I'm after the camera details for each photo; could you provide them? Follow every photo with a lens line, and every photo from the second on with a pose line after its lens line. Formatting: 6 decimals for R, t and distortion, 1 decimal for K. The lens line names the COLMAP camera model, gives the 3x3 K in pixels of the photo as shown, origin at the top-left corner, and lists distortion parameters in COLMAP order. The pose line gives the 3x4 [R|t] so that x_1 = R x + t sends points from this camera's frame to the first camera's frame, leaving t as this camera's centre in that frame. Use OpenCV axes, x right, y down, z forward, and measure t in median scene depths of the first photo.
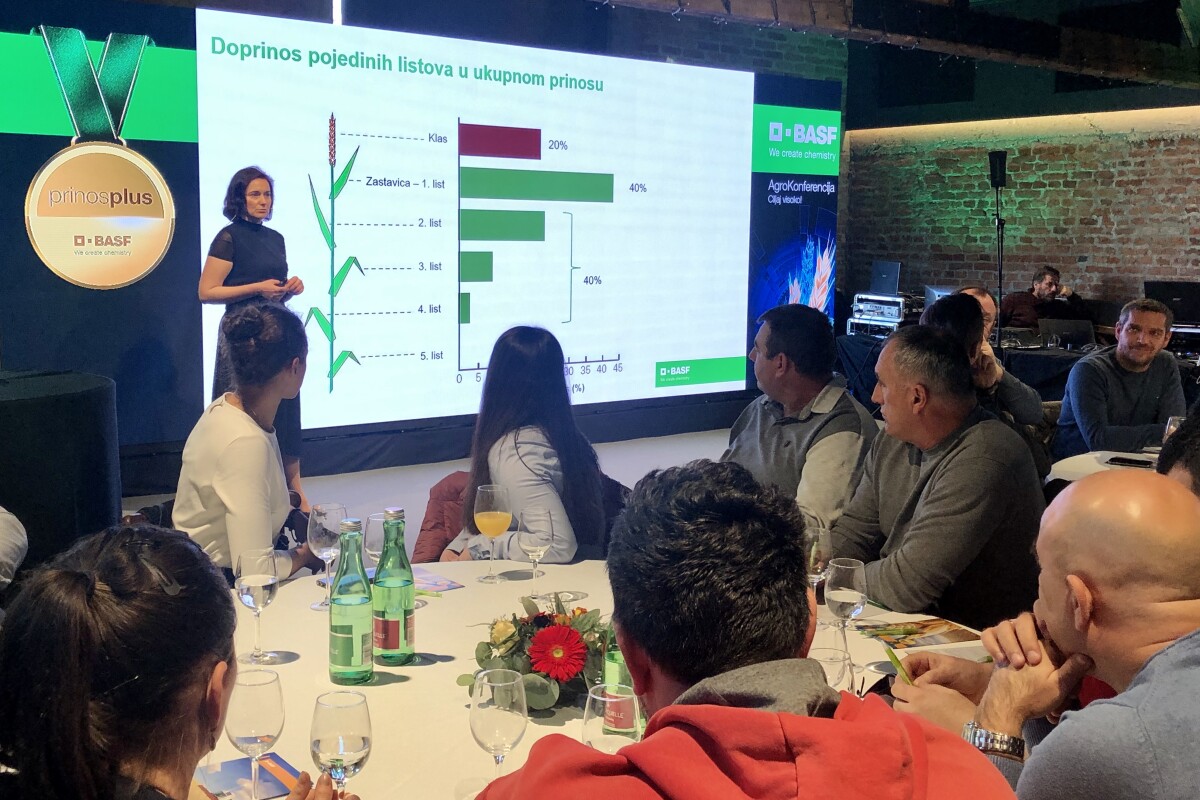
lens RADIAL K [[1350.6, 0, 599.9], [0, 1350.6, 387.6], [0, 0, 1]] dist [0.084386, 0.000000]
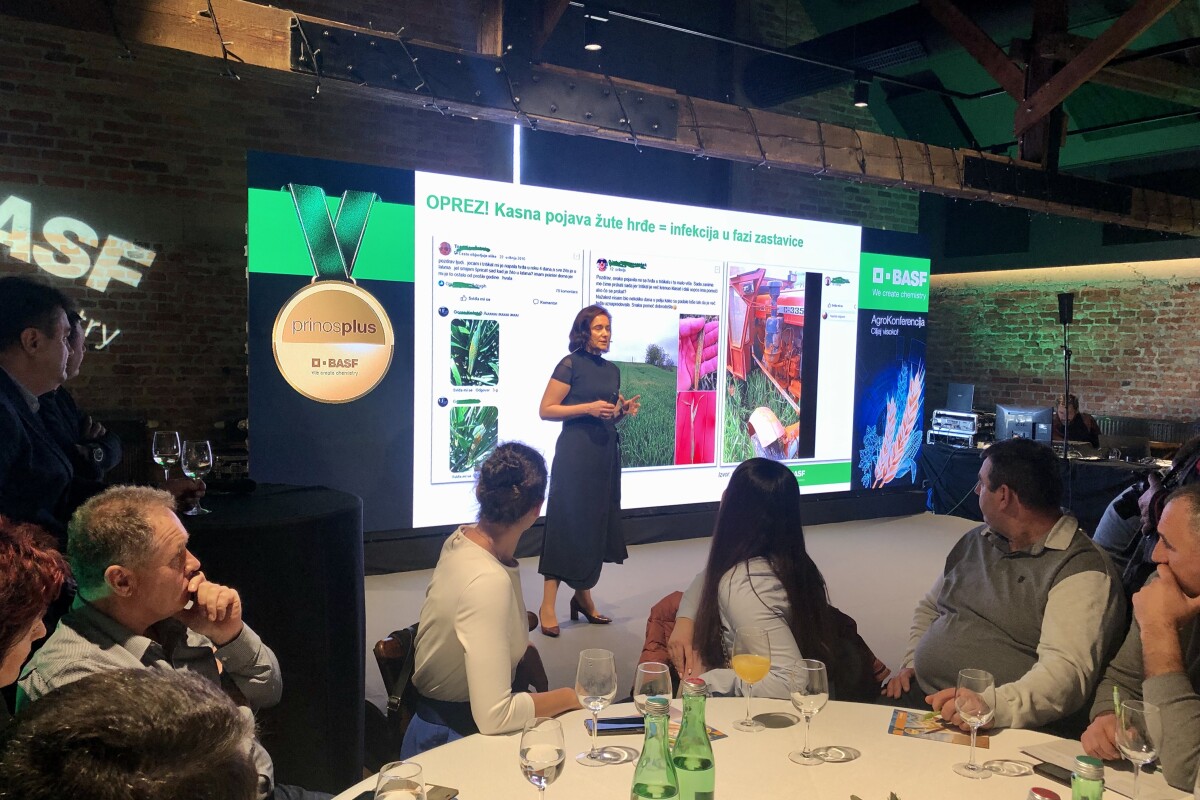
lens RADIAL K [[969.7, 0, 598.4], [0, 969.7, 411.5], [0, 0, 1]] dist [0.075562, 0.016244]
pose [[0.998837, 0.013923, -0.046162, -0.073647], [-0.016250, 0.998596, -0.050415, -0.020906], [0.045396, 0.051106, 0.997661, 0.131843]]
